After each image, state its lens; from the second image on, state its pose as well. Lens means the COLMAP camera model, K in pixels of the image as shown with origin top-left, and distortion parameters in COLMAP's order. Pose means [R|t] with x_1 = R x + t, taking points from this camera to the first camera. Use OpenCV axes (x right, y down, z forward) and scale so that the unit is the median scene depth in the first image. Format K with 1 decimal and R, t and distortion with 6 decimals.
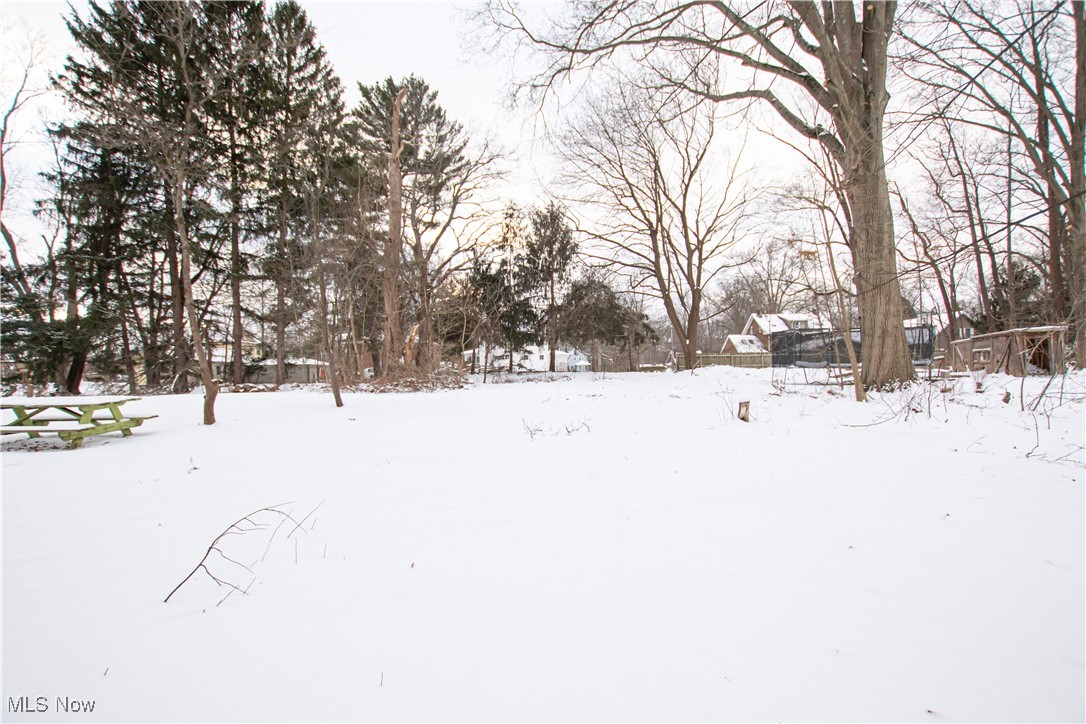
lens RADIAL K [[505.8, 0, 546.6], [0, 505.8, 371.6], [0, 0, 1]] dist [-0.024515, 0.000073]
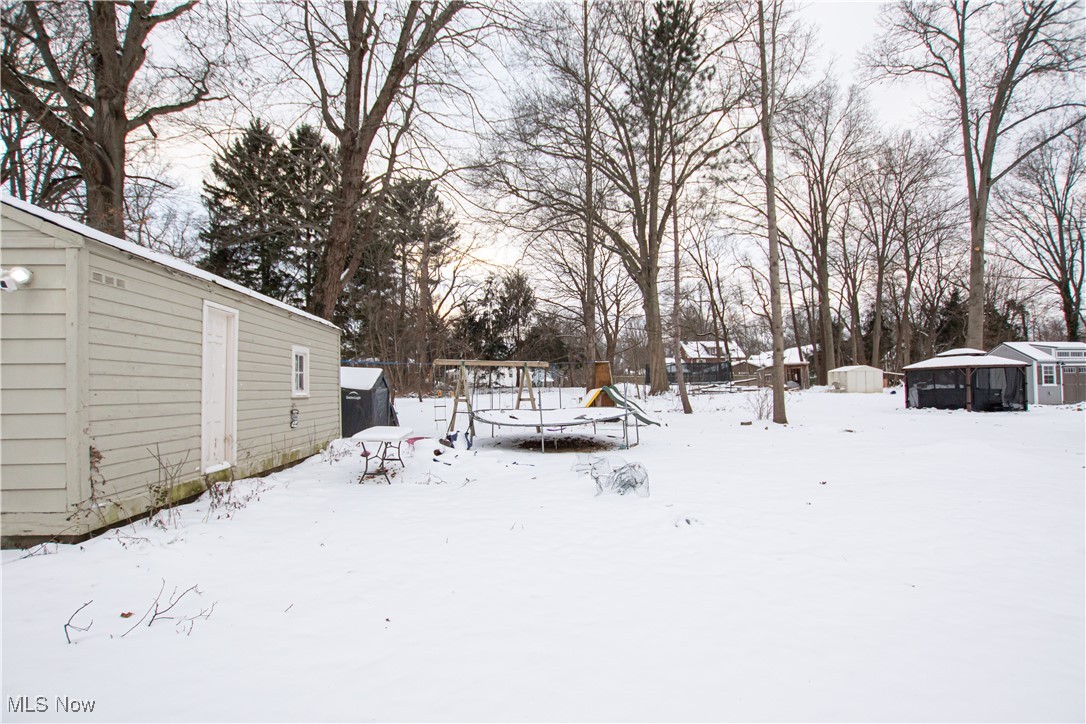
lens RADIAL K [[505.8, 0, 546.6], [0, 505.8, 371.6], [0, 0, 1]] dist [-0.024515, 0.000073]
pose [[0.998175, 0.005015, 0.060187, 0.006252], [-0.003091, 0.999482, -0.032019, 0.001771], [-0.060316, 0.031774, 0.997673, -0.454847]]
